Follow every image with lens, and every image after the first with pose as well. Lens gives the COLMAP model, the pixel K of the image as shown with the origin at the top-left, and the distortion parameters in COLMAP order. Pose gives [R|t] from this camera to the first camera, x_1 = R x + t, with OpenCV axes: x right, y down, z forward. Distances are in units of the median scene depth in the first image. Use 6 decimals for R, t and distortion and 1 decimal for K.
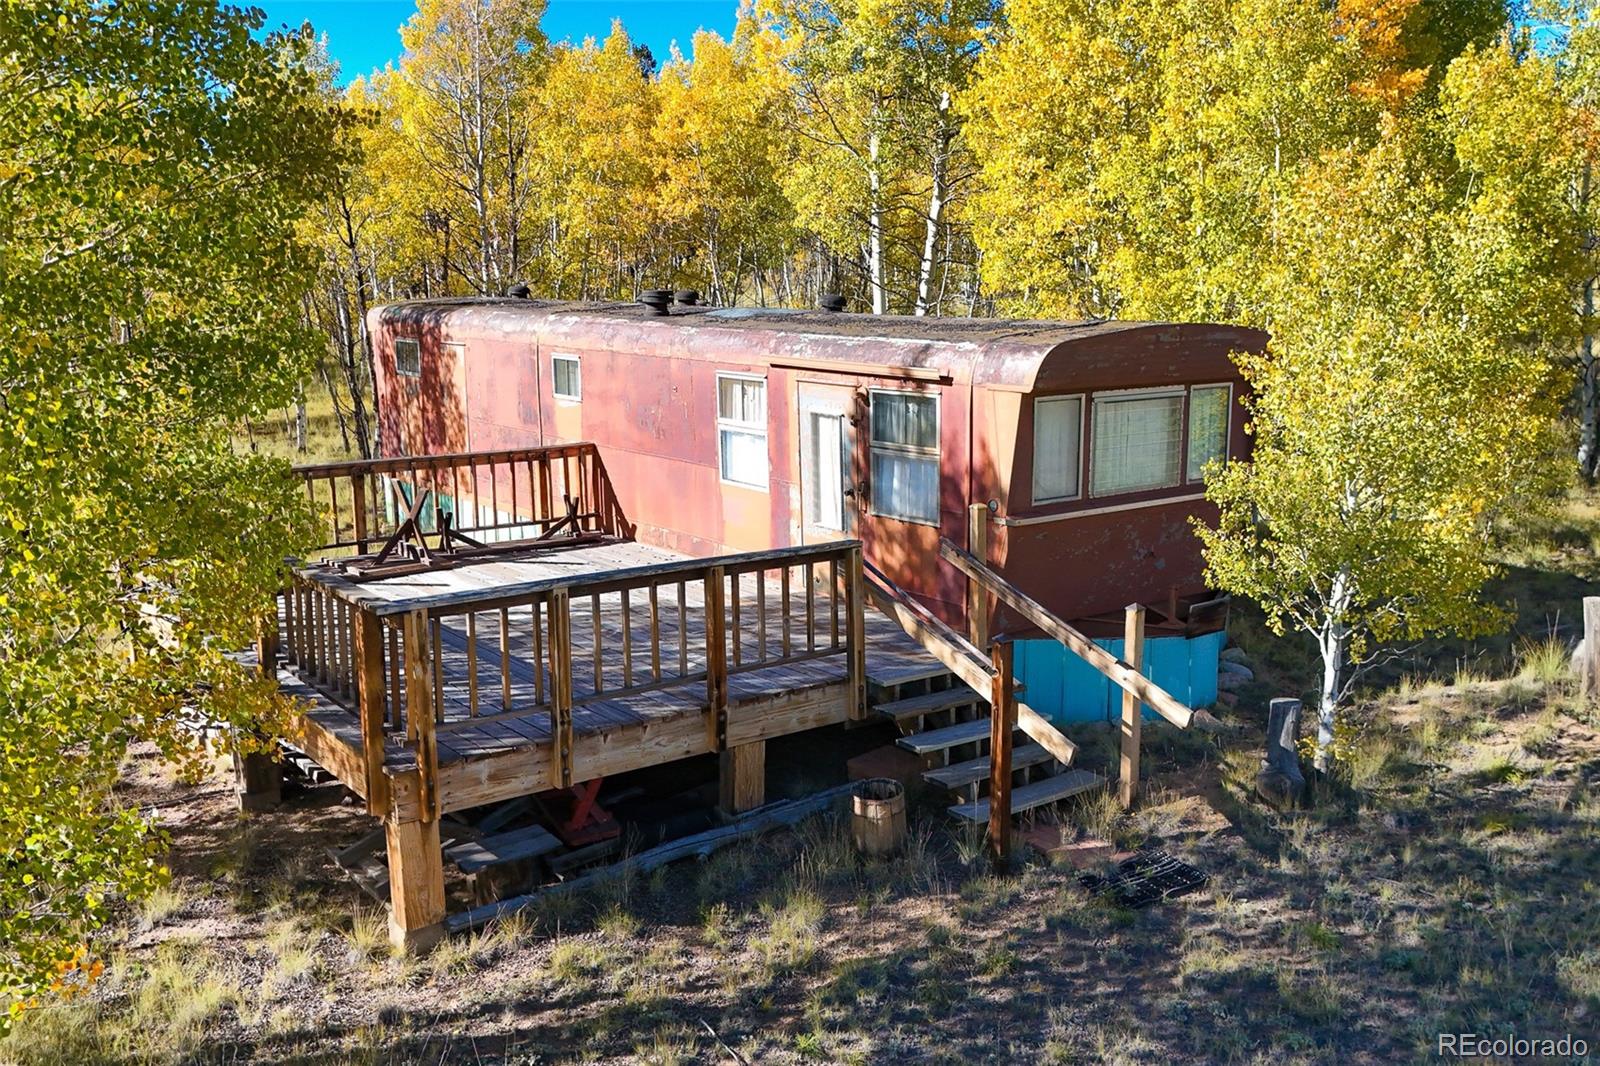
lens RADIAL K [[1399.0, 0, 792.1], [0, 1399.0, 587.7], [0, 0, 1]] dist [0.060590, -0.078037]
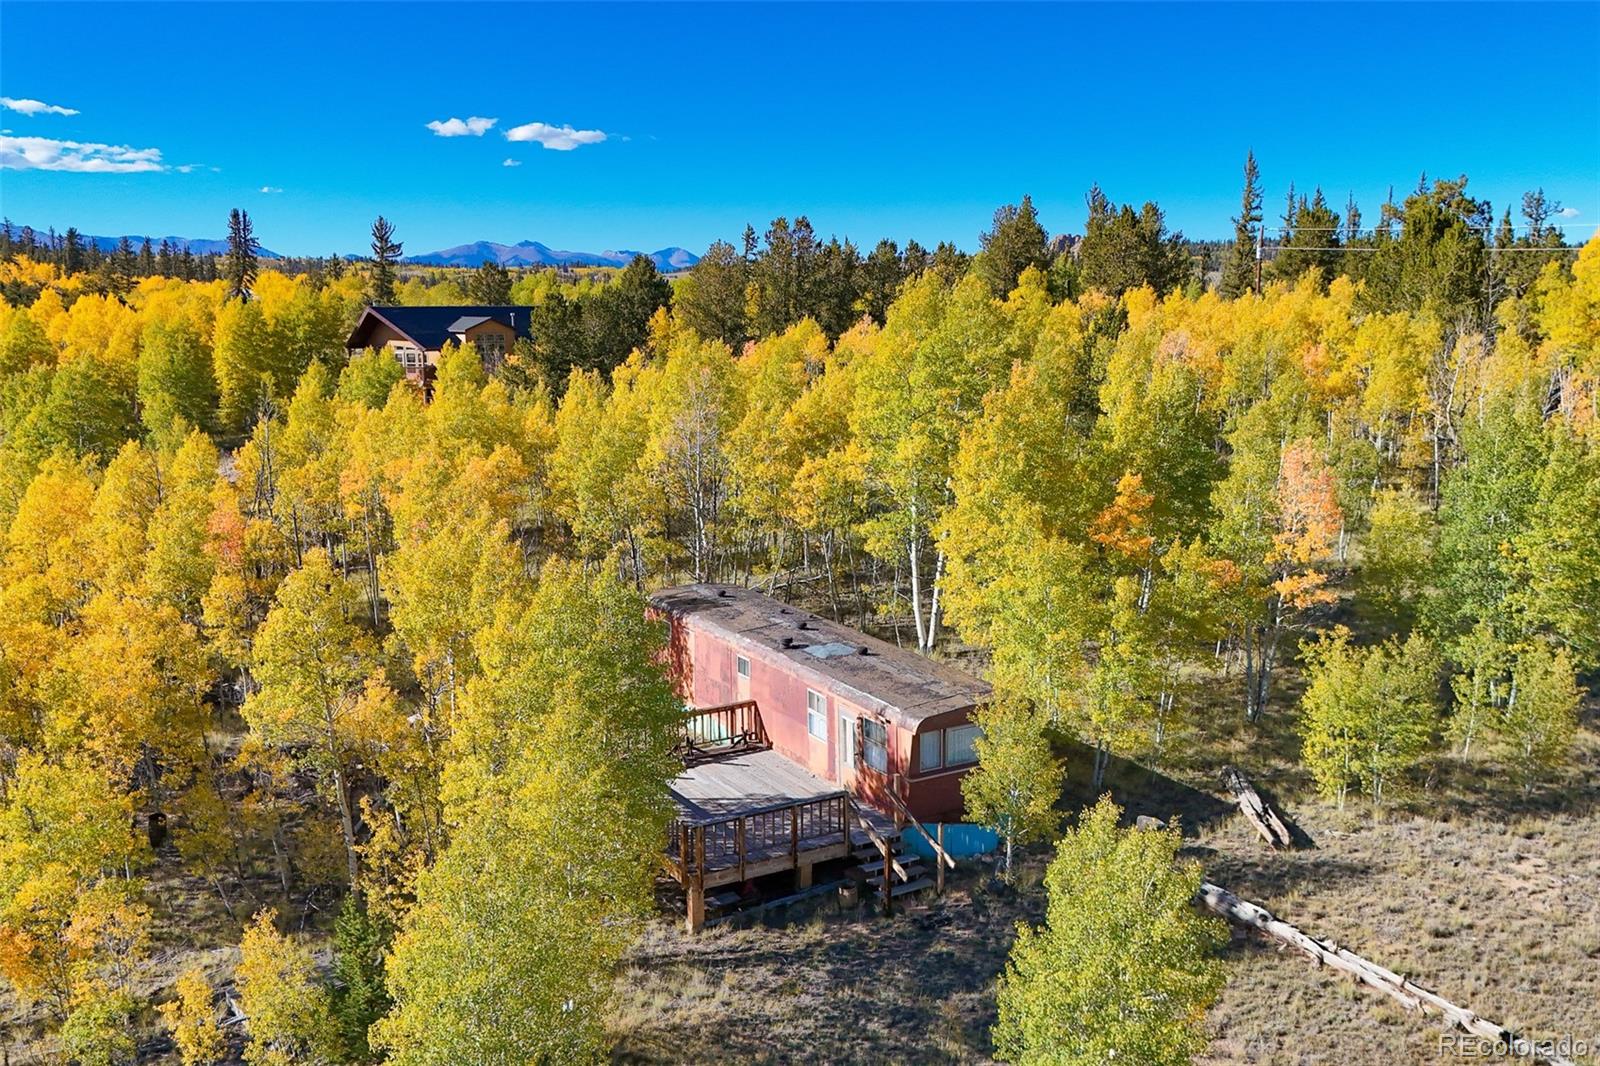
lens RADIAL K [[1399.0, 0, 793.8], [0, 1399.0, 529.9], [0, 0, 1]] dist [0.060590, -0.078037]
pose [[0.993595, 0.019776, -0.111253, 0.272579], [-0.023673, 0.999148, -0.033816, -0.519415], [0.110490, 0.036234, 0.993217, -2.048462]]
